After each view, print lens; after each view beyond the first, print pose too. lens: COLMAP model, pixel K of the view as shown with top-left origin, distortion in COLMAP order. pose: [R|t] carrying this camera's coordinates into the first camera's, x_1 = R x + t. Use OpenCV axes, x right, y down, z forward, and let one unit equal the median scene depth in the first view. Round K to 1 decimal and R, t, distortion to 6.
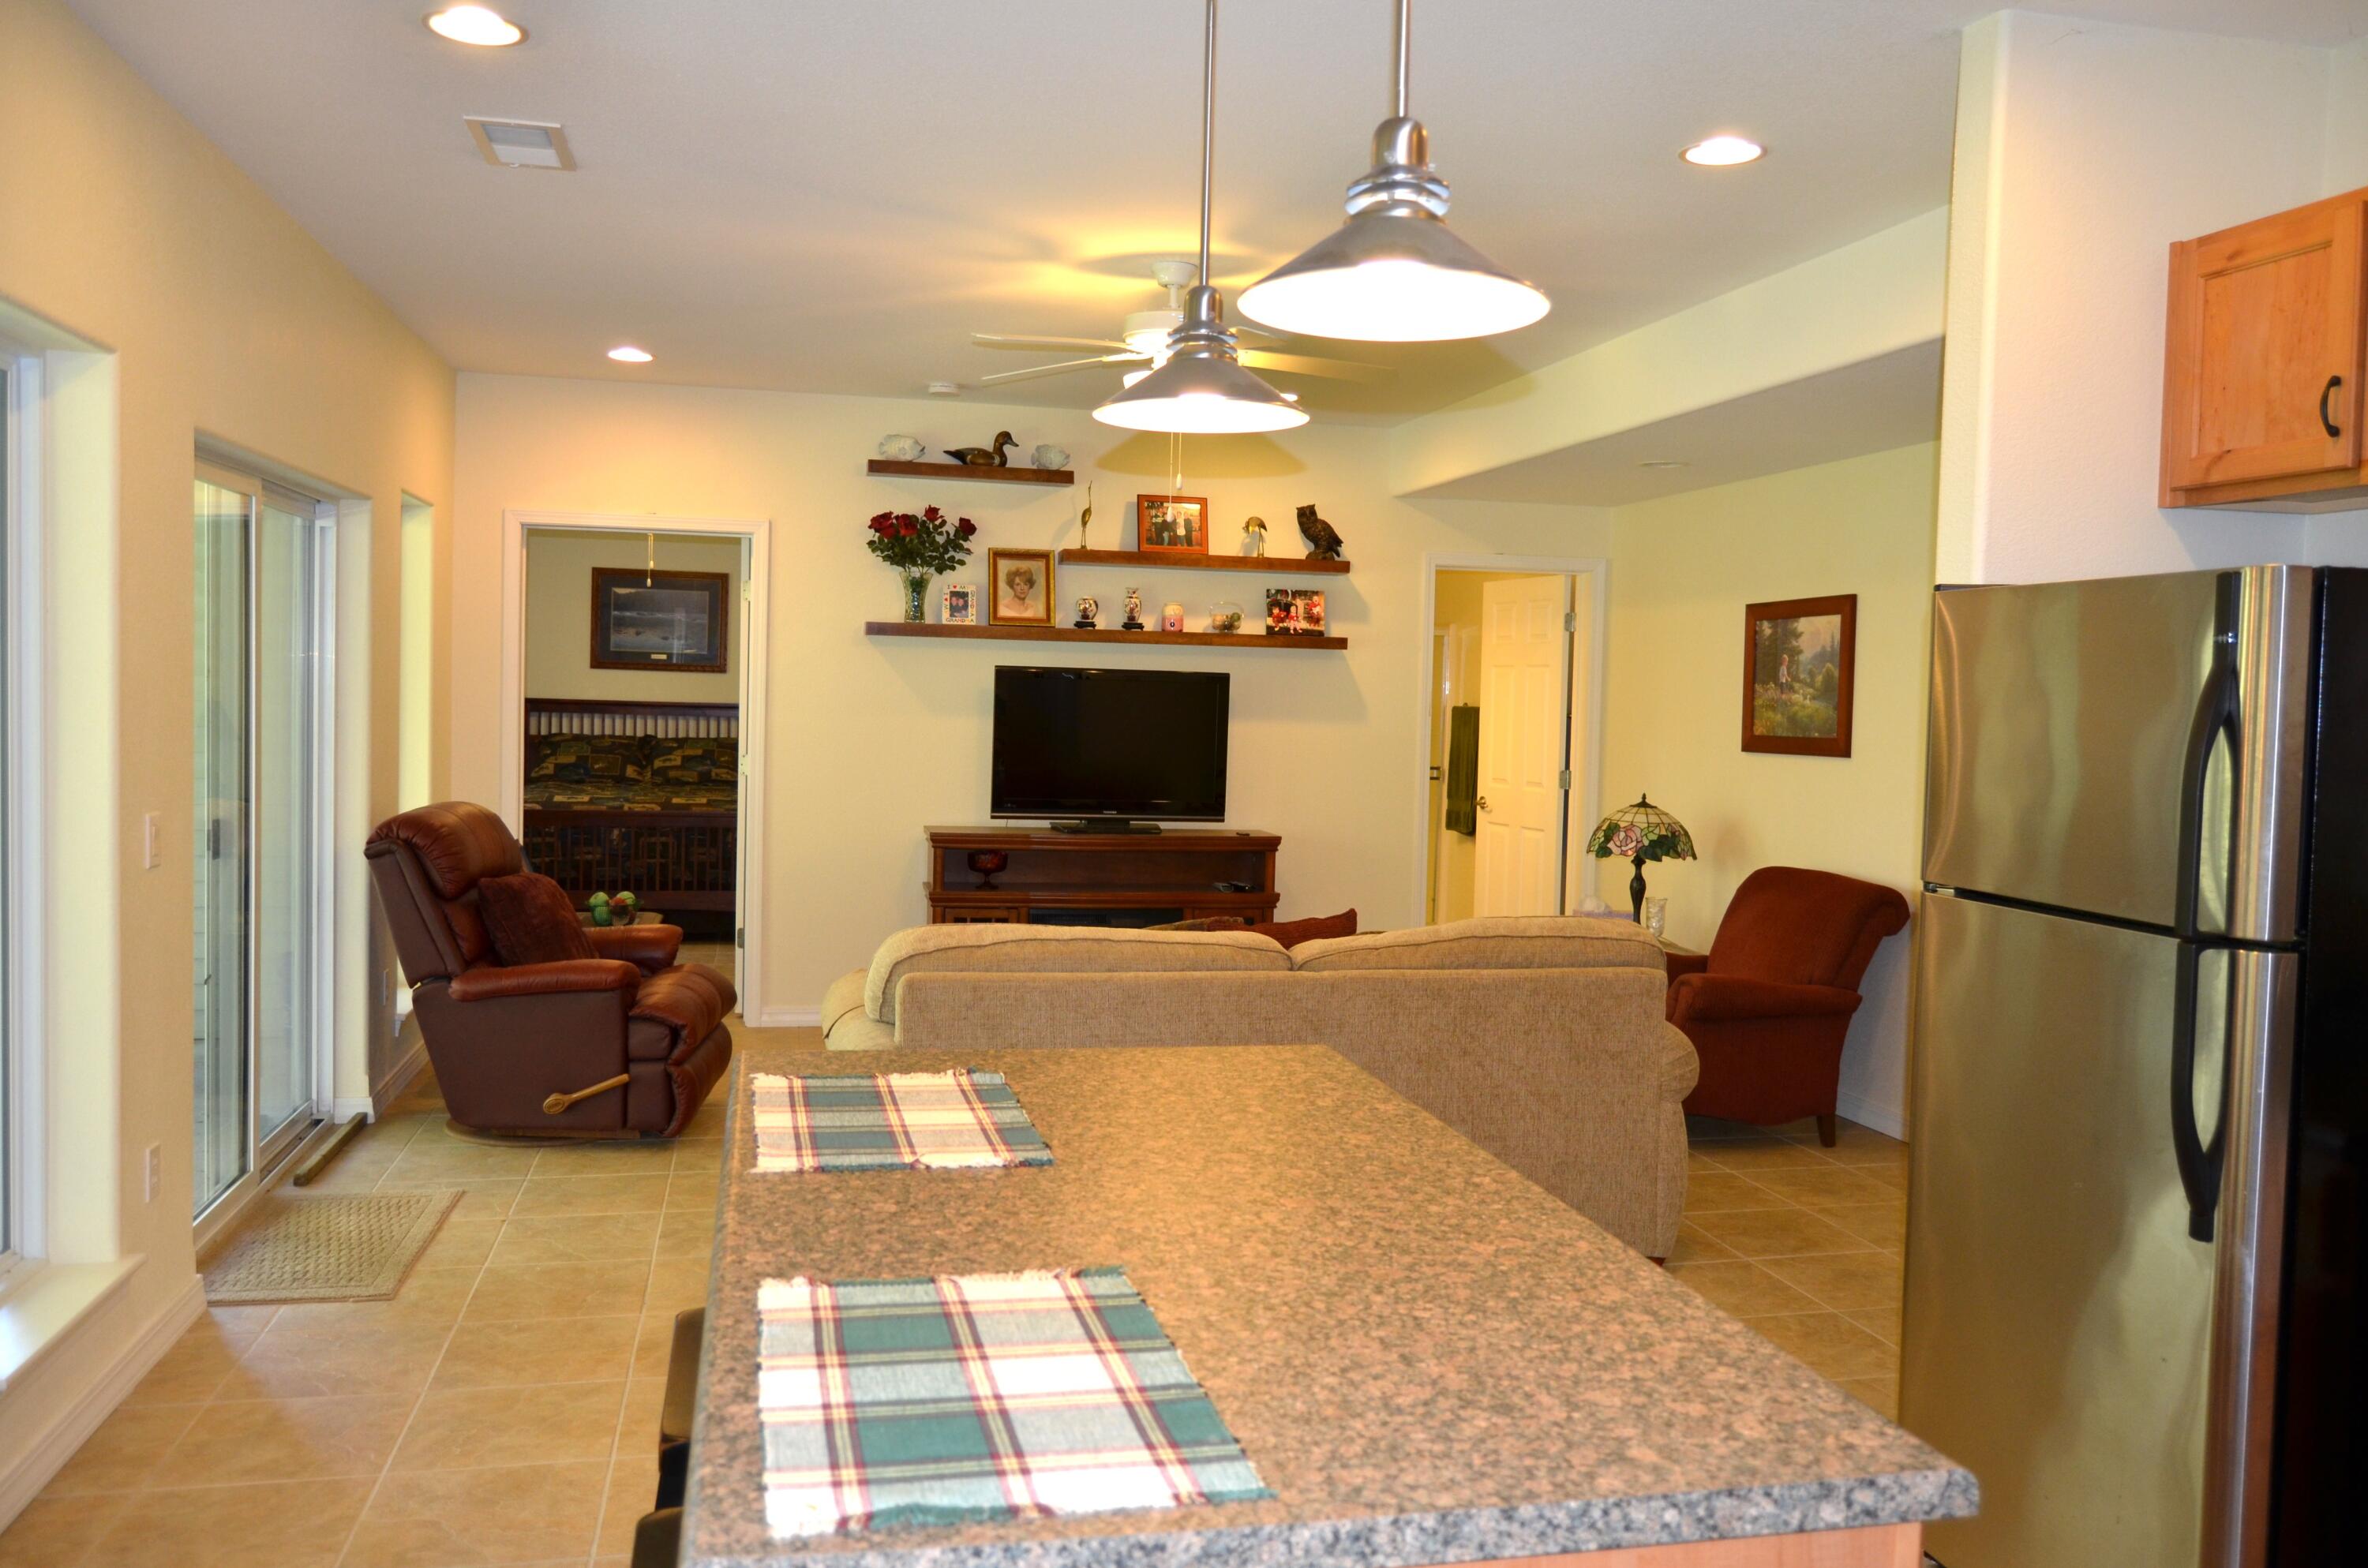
lens RADIAL K [[1821.6, 0, 1191.3], [0, 1821.6, 771.7], [0, 0, 1]] dist [-0.013734, 0.007260]
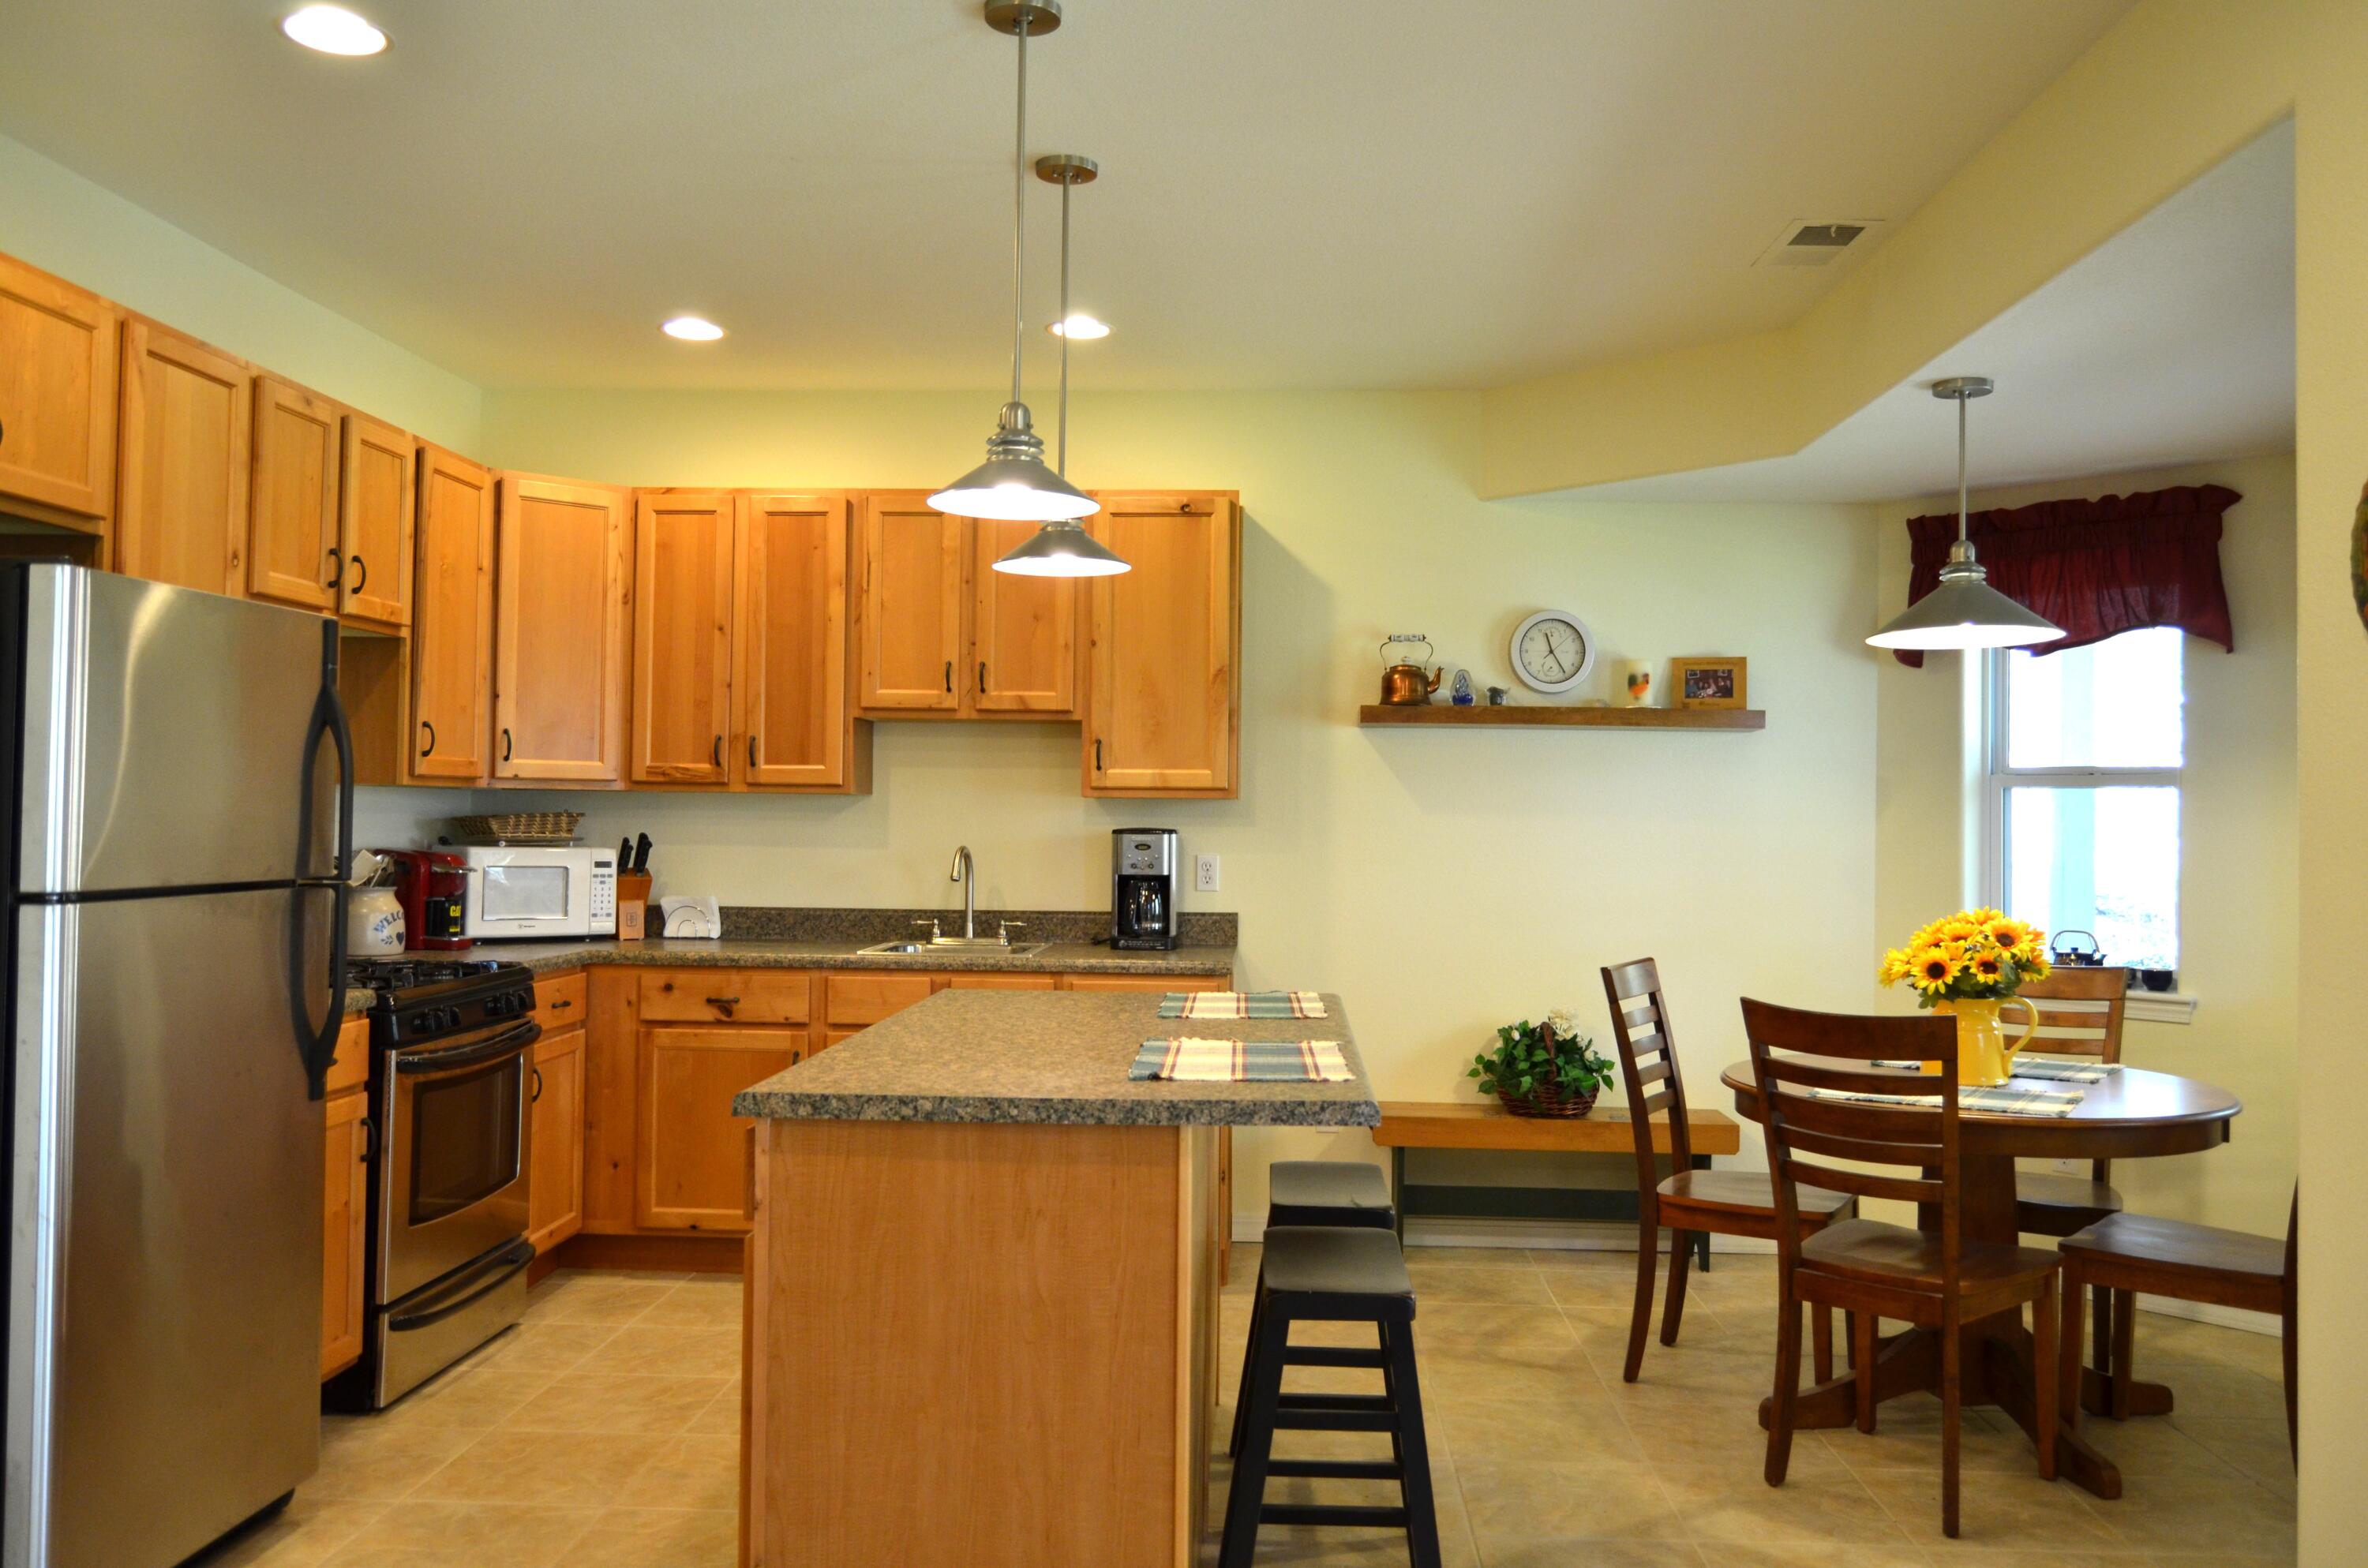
lens RADIAL K [[1821.6, 0, 1195.2], [0, 1821.6, 769.8], [0, 0, 1]] dist [-0.013734, 0.007260]
pose [[-0.963092, -0.030754, 0.267411, -0.588774], [-0.024940, 0.999373, 0.025113, -0.058828], [-0.268016, 0.017517, -0.963255, 2.653748]]
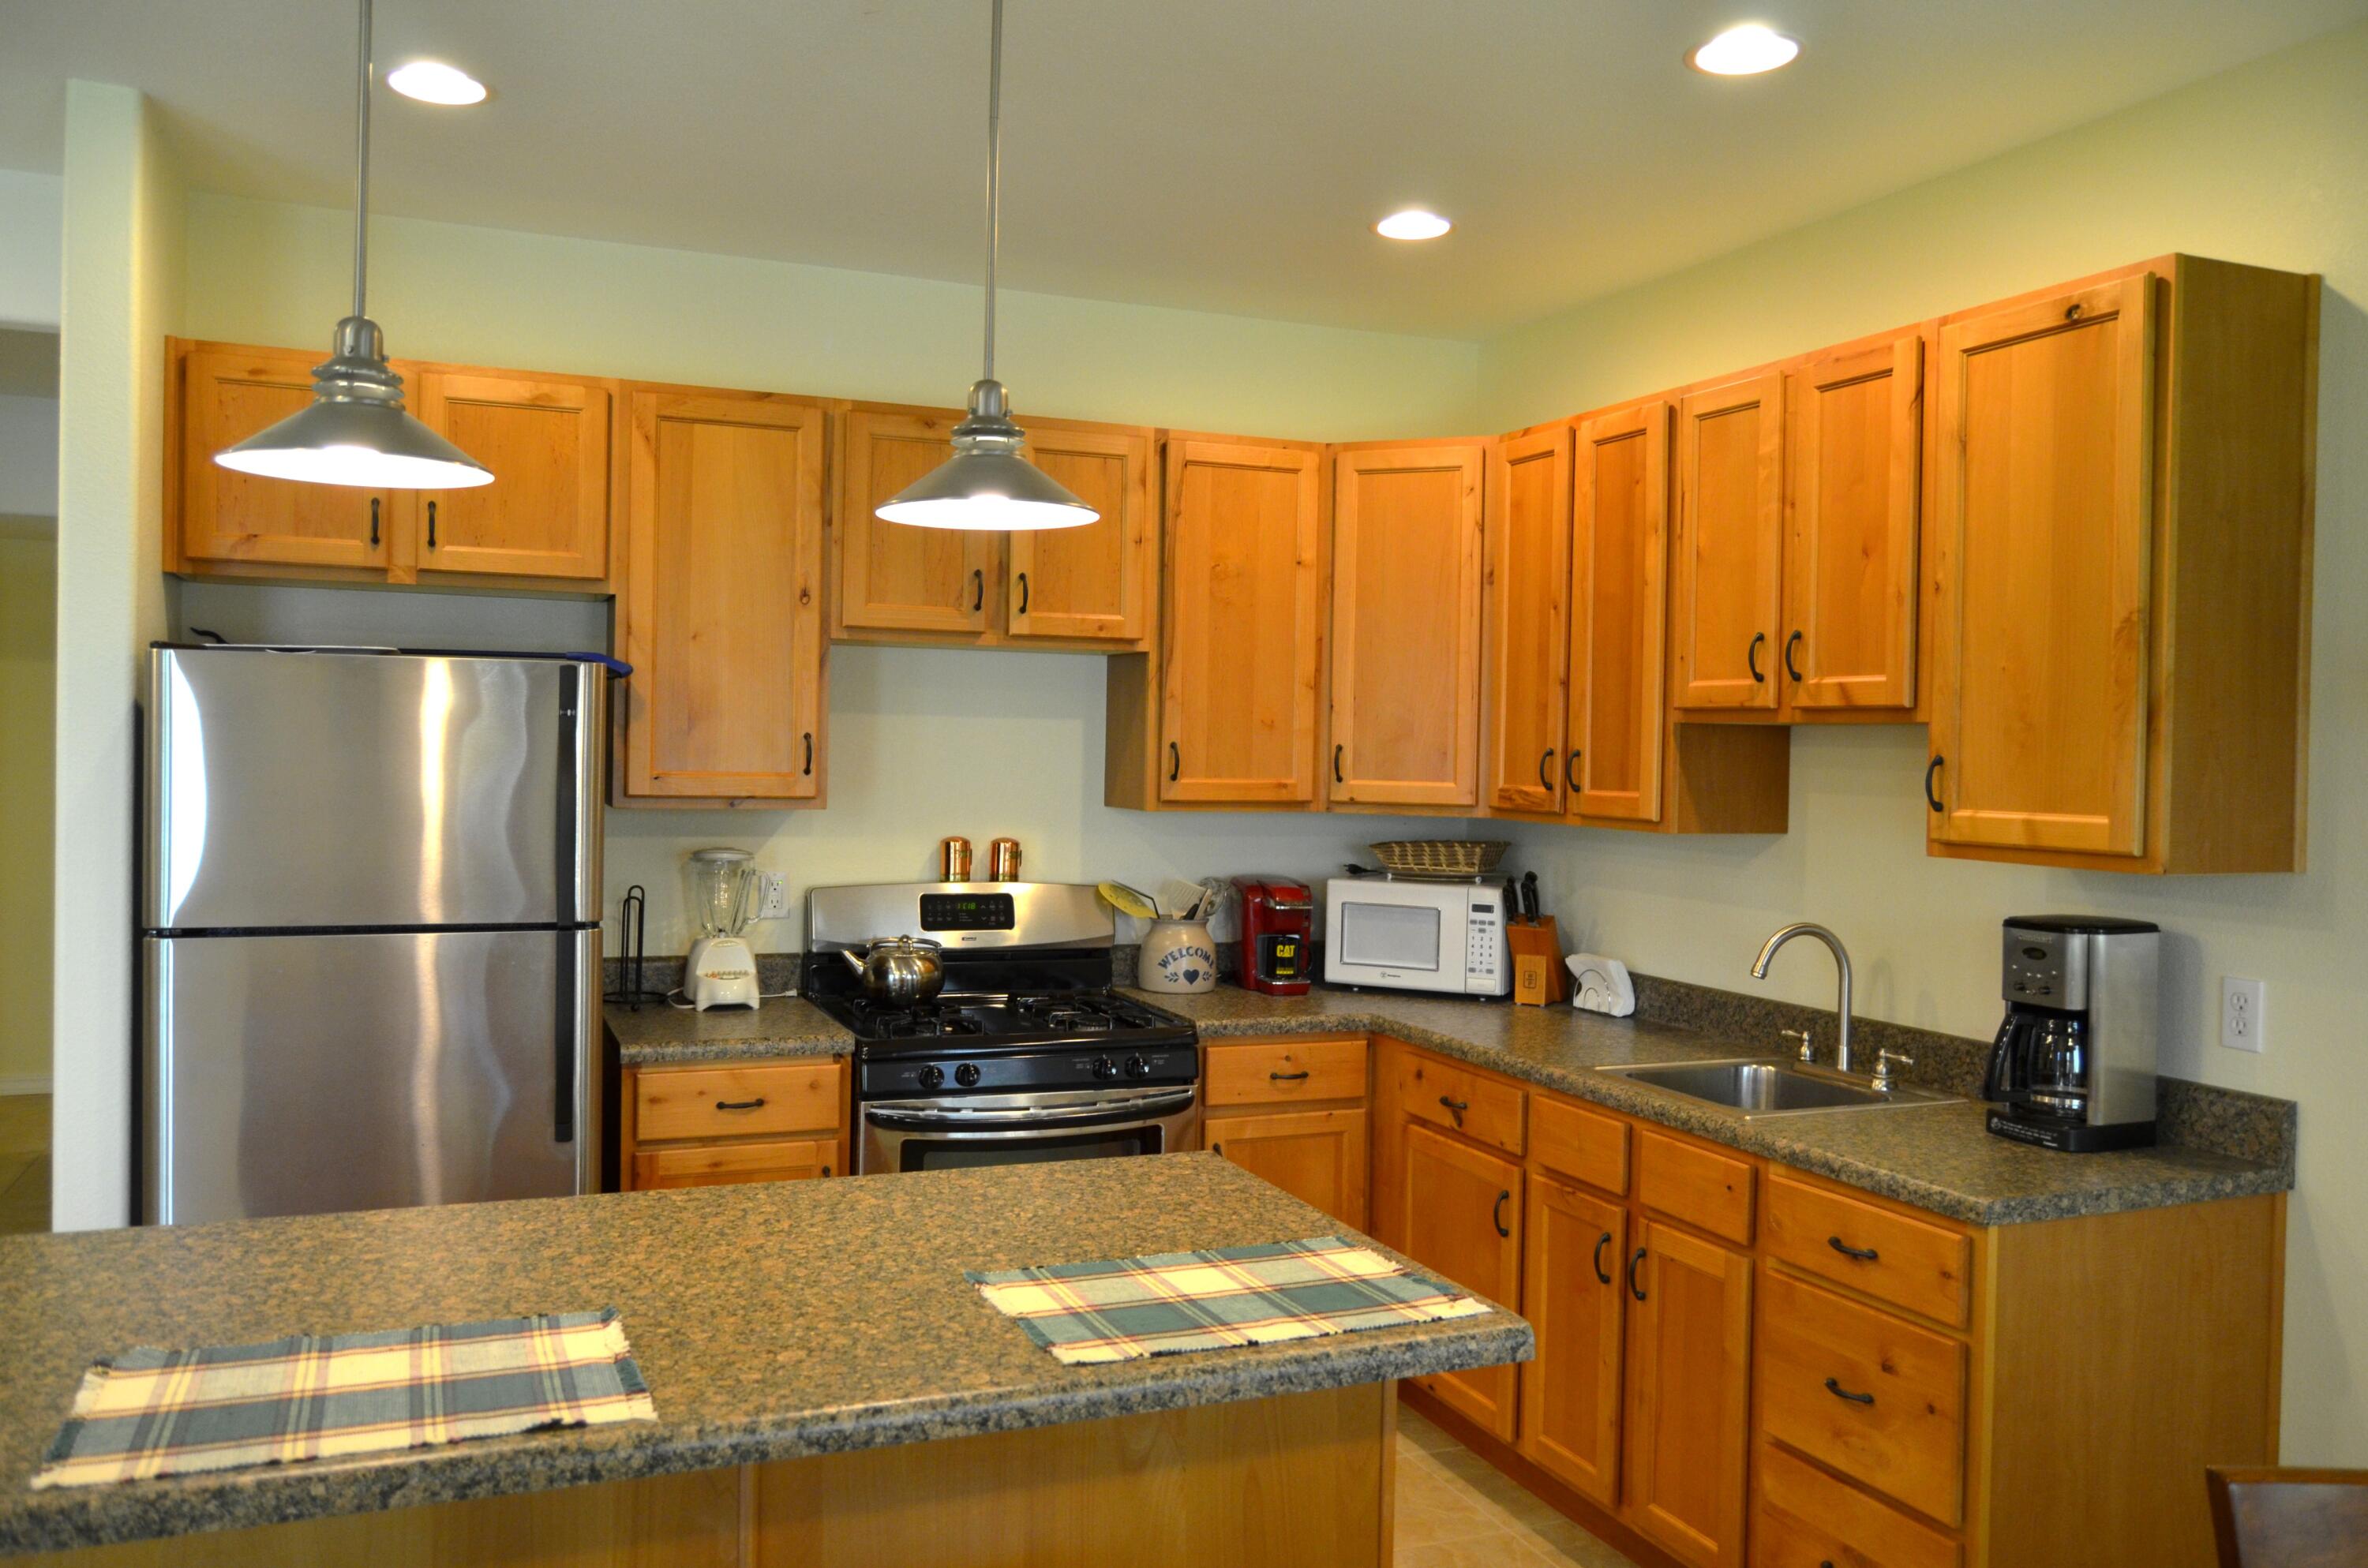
lens RADIAL K [[1821.6, 0, 1187.6], [0, 1821.6, 775.9], [0, 0, 1]] dist [-0.013734, 0.007260]
pose [[-0.167889, -0.047206, 0.984675, -1.127993], [0.020895, 0.998458, 0.051430, -0.108824], [-0.985585, 0.029209, -0.166643, 0.944923]]
